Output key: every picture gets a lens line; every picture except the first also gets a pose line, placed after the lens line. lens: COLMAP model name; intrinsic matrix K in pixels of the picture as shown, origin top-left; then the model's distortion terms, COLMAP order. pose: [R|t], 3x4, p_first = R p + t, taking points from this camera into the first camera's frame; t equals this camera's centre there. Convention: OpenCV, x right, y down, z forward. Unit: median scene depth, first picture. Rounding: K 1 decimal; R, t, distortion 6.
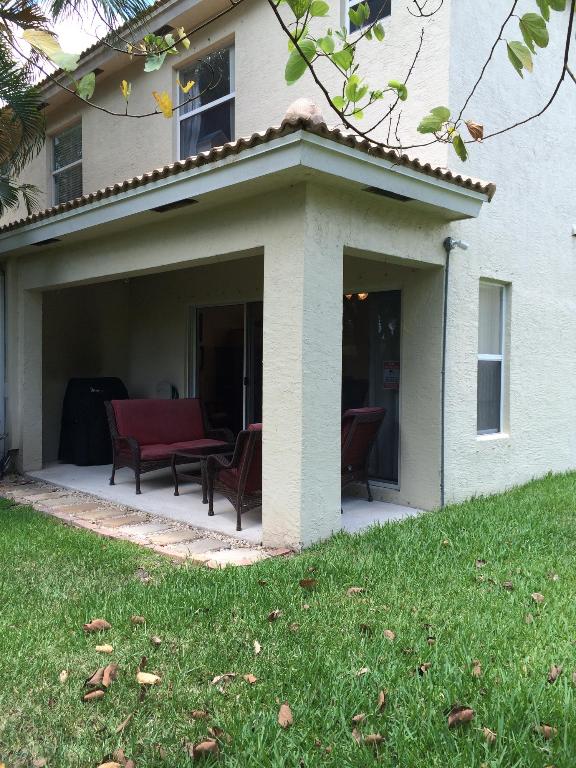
lens RADIAL K [[647.2, 0, 287.8], [0, 647.2, 381.0], [0, 0, 1]] dist [0.075998, -0.092593]
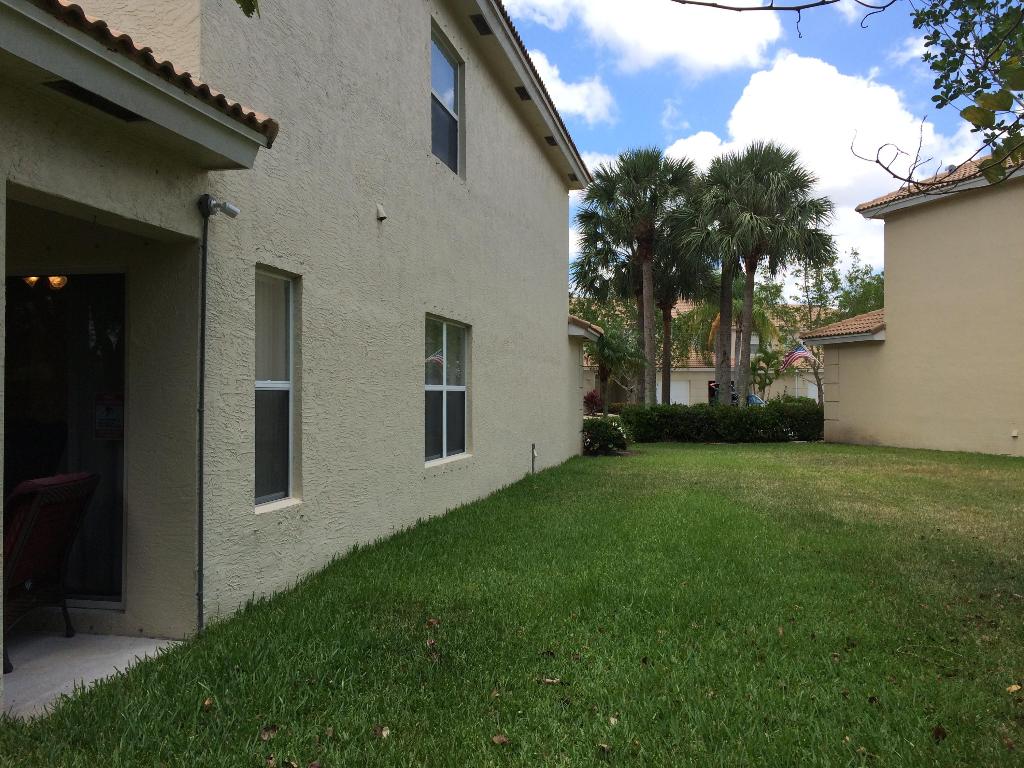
lens RADIAL K [[862.9, 0, 512.0], [0, 862.9, 384.0], [0, 0, 1]] dist [0.075998, -0.092593]
pose [[0.834004, -0.002716, 0.551752, 0.029102], [0.020753, 0.999435, -0.026448, -0.010174], [-0.551368, 0.033508, 0.833589, 0.143857]]
